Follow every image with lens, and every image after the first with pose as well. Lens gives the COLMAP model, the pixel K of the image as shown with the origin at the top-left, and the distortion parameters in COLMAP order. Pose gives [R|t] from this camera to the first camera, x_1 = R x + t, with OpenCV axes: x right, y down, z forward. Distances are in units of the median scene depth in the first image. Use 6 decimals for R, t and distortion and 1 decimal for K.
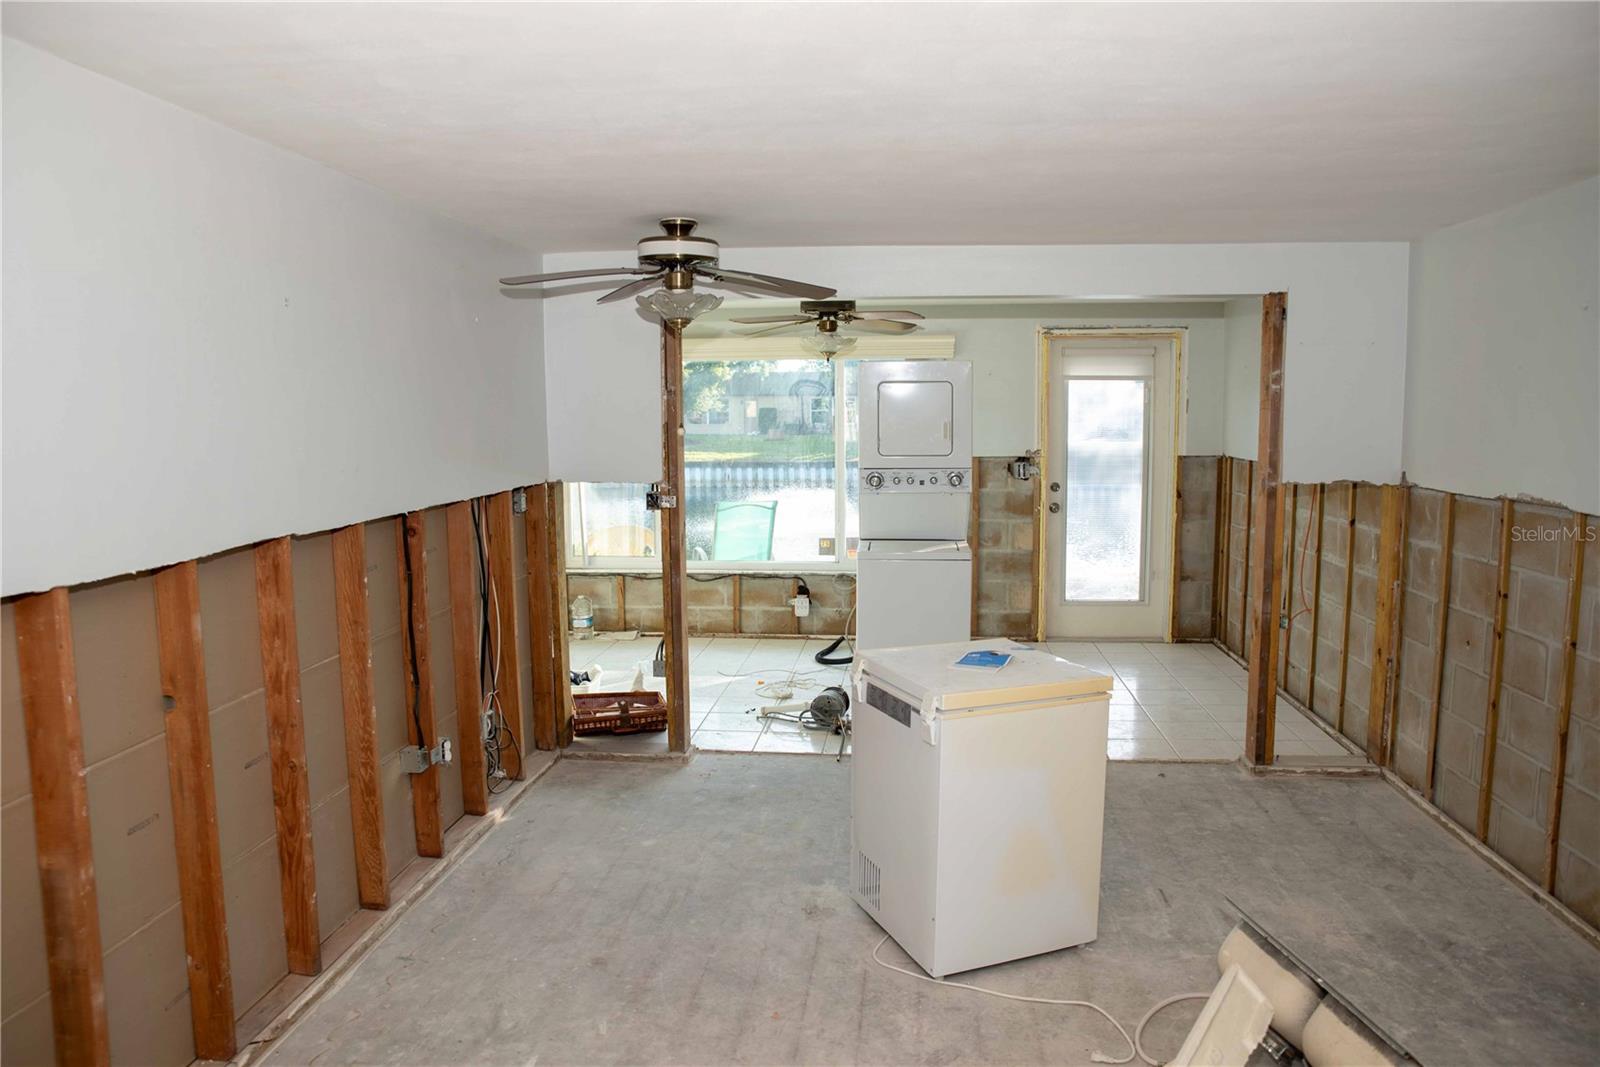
lens RADIAL K [[1102.3, 0, 800.0], [0, 1102.3, 533.5], [0, 0, 1]] dist [-0.131451, 0.093213]
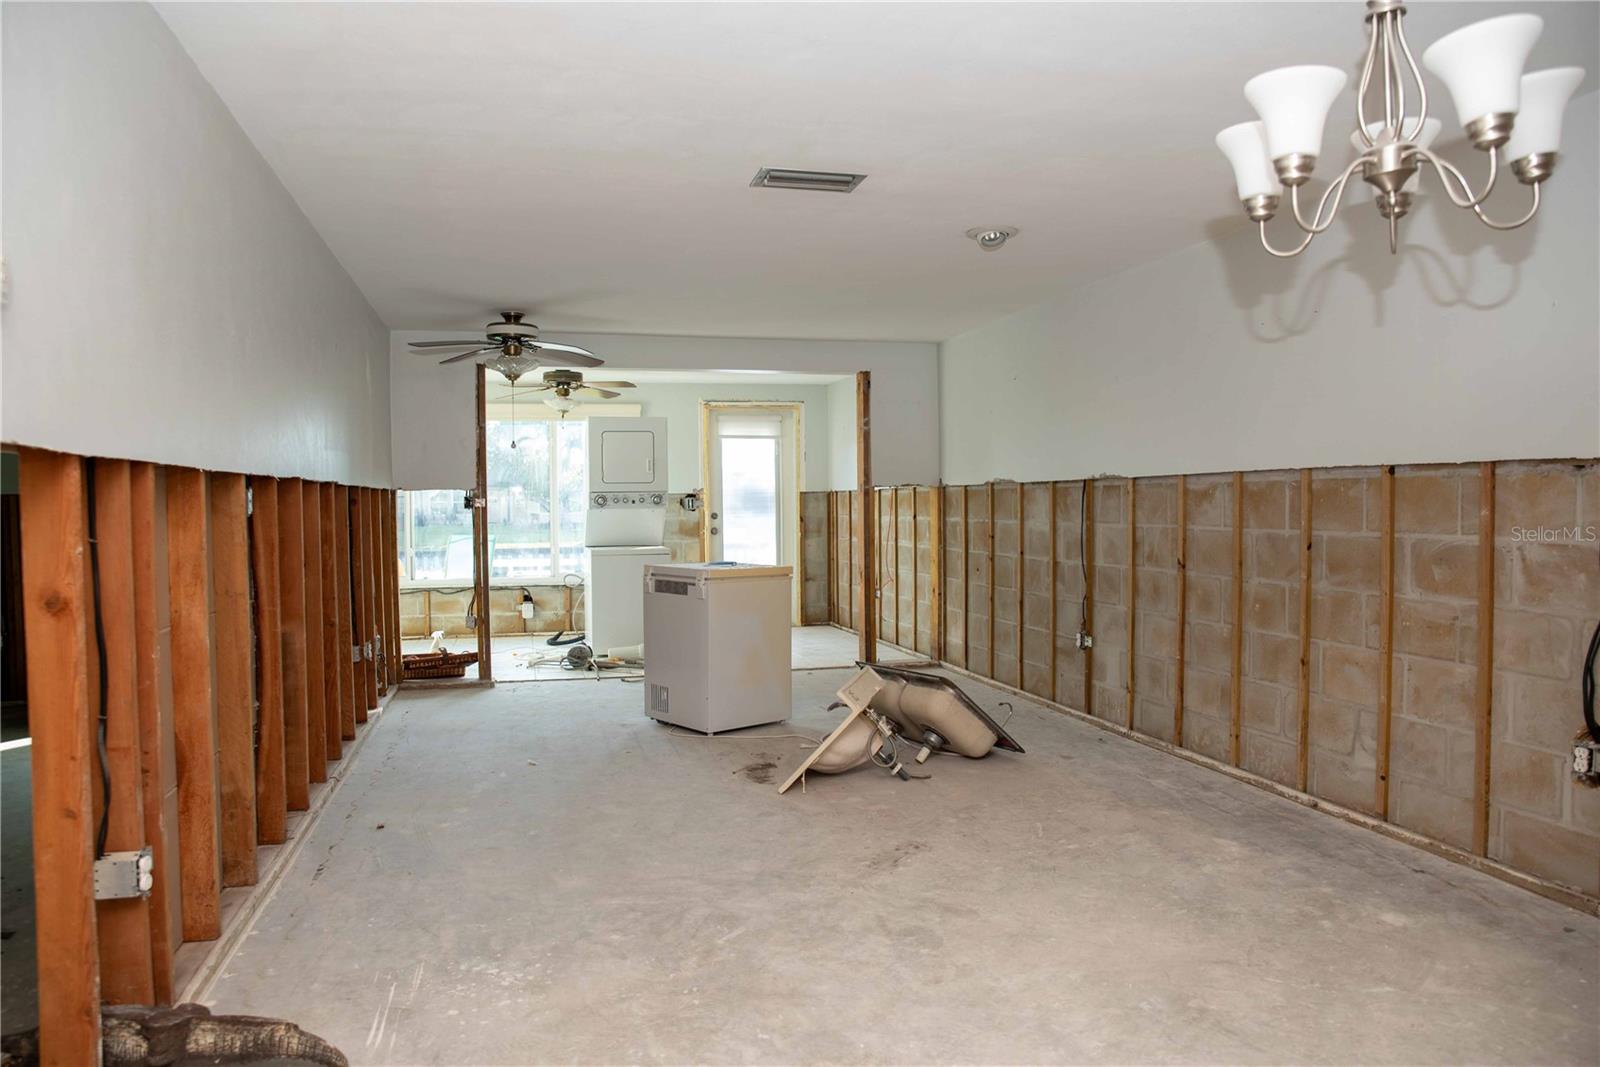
lens RADIAL K [[1102.3, 0, 800.0], [0, 1102.3, 533.5], [0, 0, 1]] dist [-0.131451, 0.093213]
pose [[0.935665, -0.011719, 0.352694, -0.197558], [0.044045, 0.995511, -0.083770, 0.128279], [-0.350129, 0.093916, 0.931982, -0.413263]]
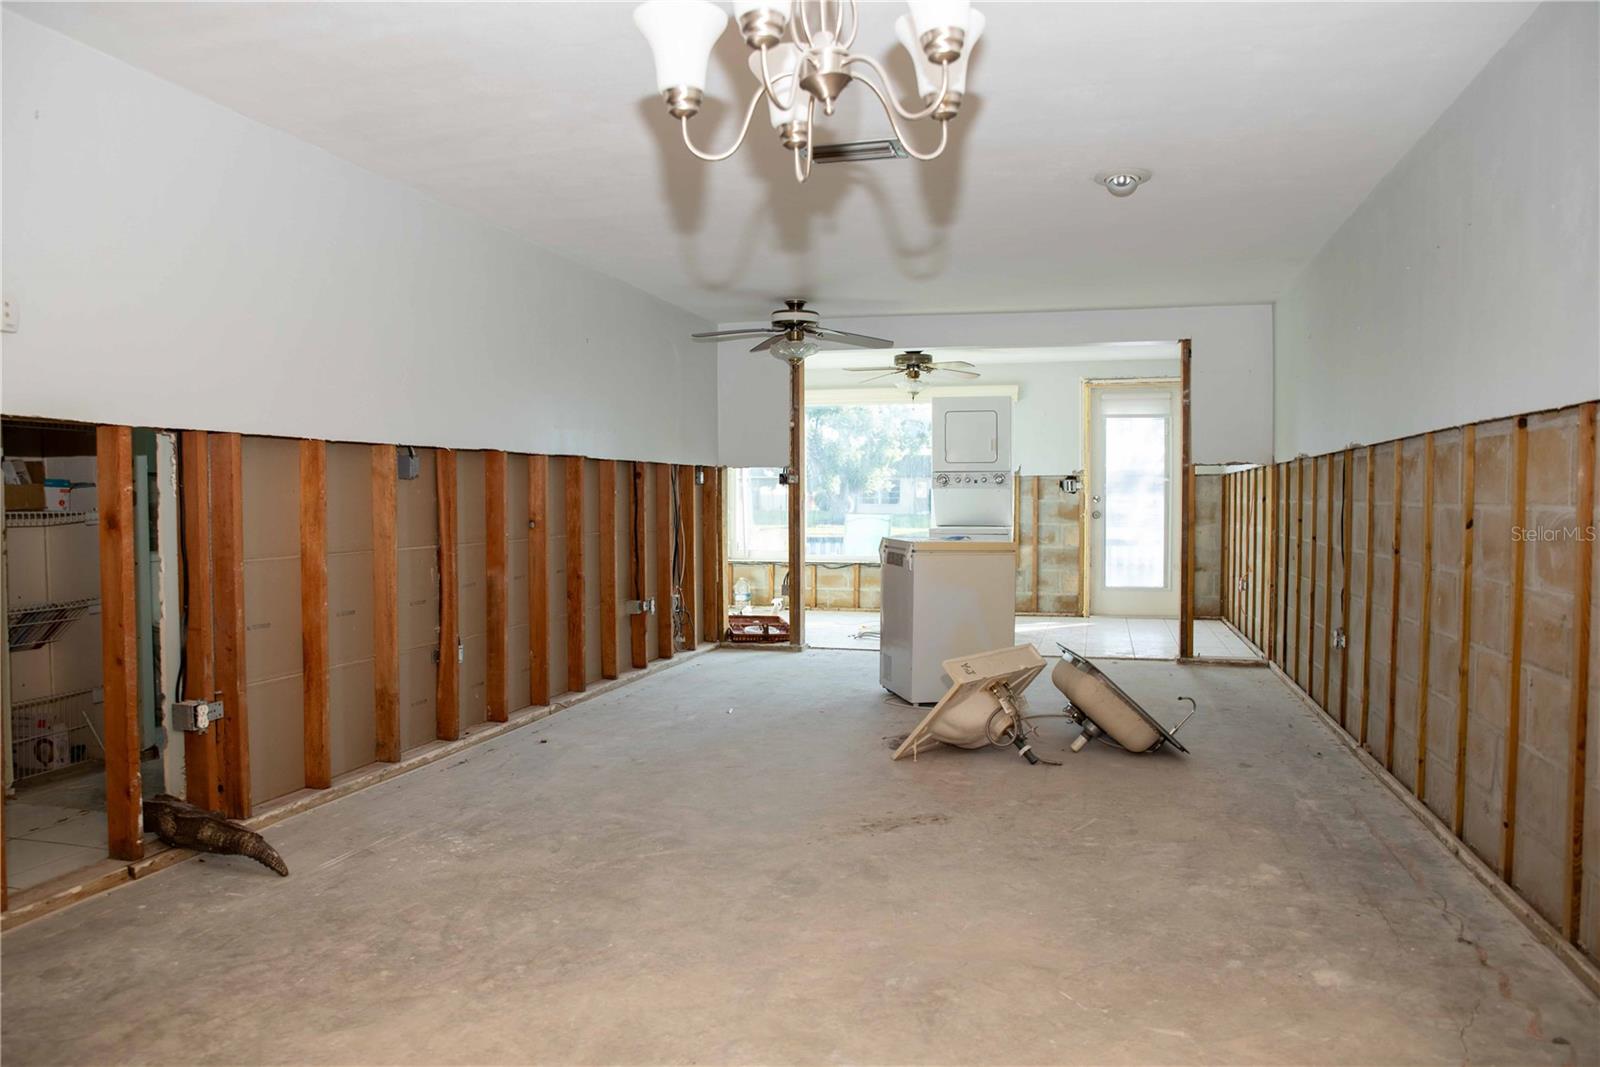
lens RADIAL K [[1129.3, 0, 800.0], [0, 1129.3, 533.5], [0, 0, 1]] dist [-0.132976, 0.099086]
pose [[0.986645, 0.012478, -0.162408, 0.128844], [-0.026262, 0.996203, -0.083003, 0.154015], [0.160755, 0.086159, 0.983226, -0.483761]]
